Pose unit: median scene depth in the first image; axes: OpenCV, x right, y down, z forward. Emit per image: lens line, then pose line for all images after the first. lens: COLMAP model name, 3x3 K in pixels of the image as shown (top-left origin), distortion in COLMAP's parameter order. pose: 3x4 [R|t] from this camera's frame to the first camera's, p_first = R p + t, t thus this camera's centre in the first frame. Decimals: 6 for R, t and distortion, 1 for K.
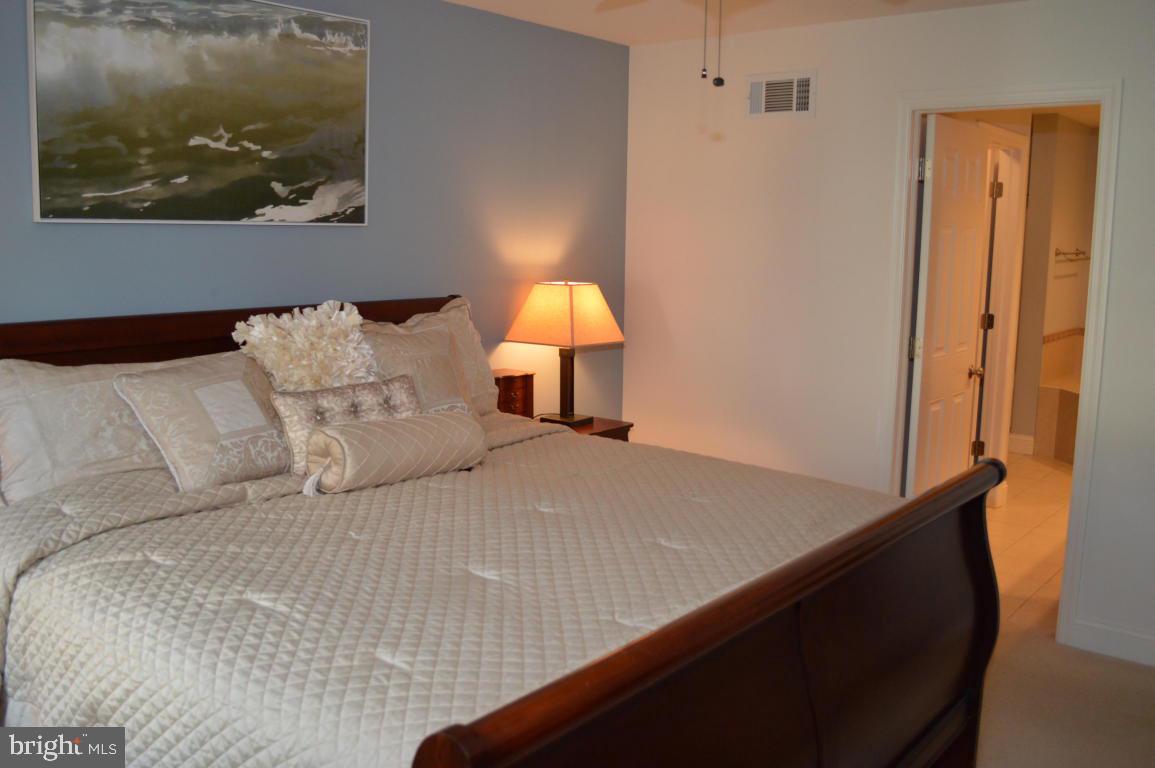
lens RADIAL K [[1051.5, 0, 577.5], [0, 1051.5, 384.0], [0, 0, 1]] dist [-0.000672, -0.010902]
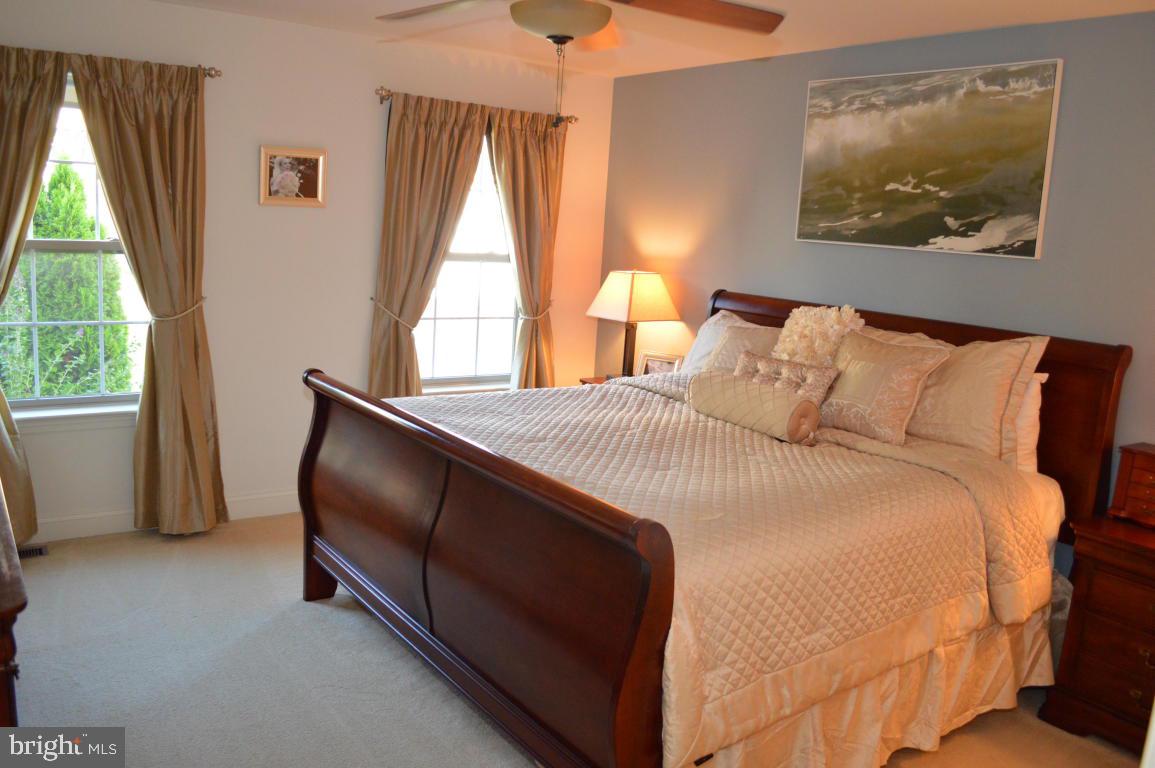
lens RADIAL K [[901.2, 0, 577.5], [0, 901.2, 384.0], [0, 0, 1]] dist [-0.003919, -0.003500]
pose [[-0.207077, 0.147109, -0.967201, 0.849552], [-0.217528, 0.956959, 0.192123, -0.117962], [0.953835, 0.250177, -0.166164, 0.837928]]
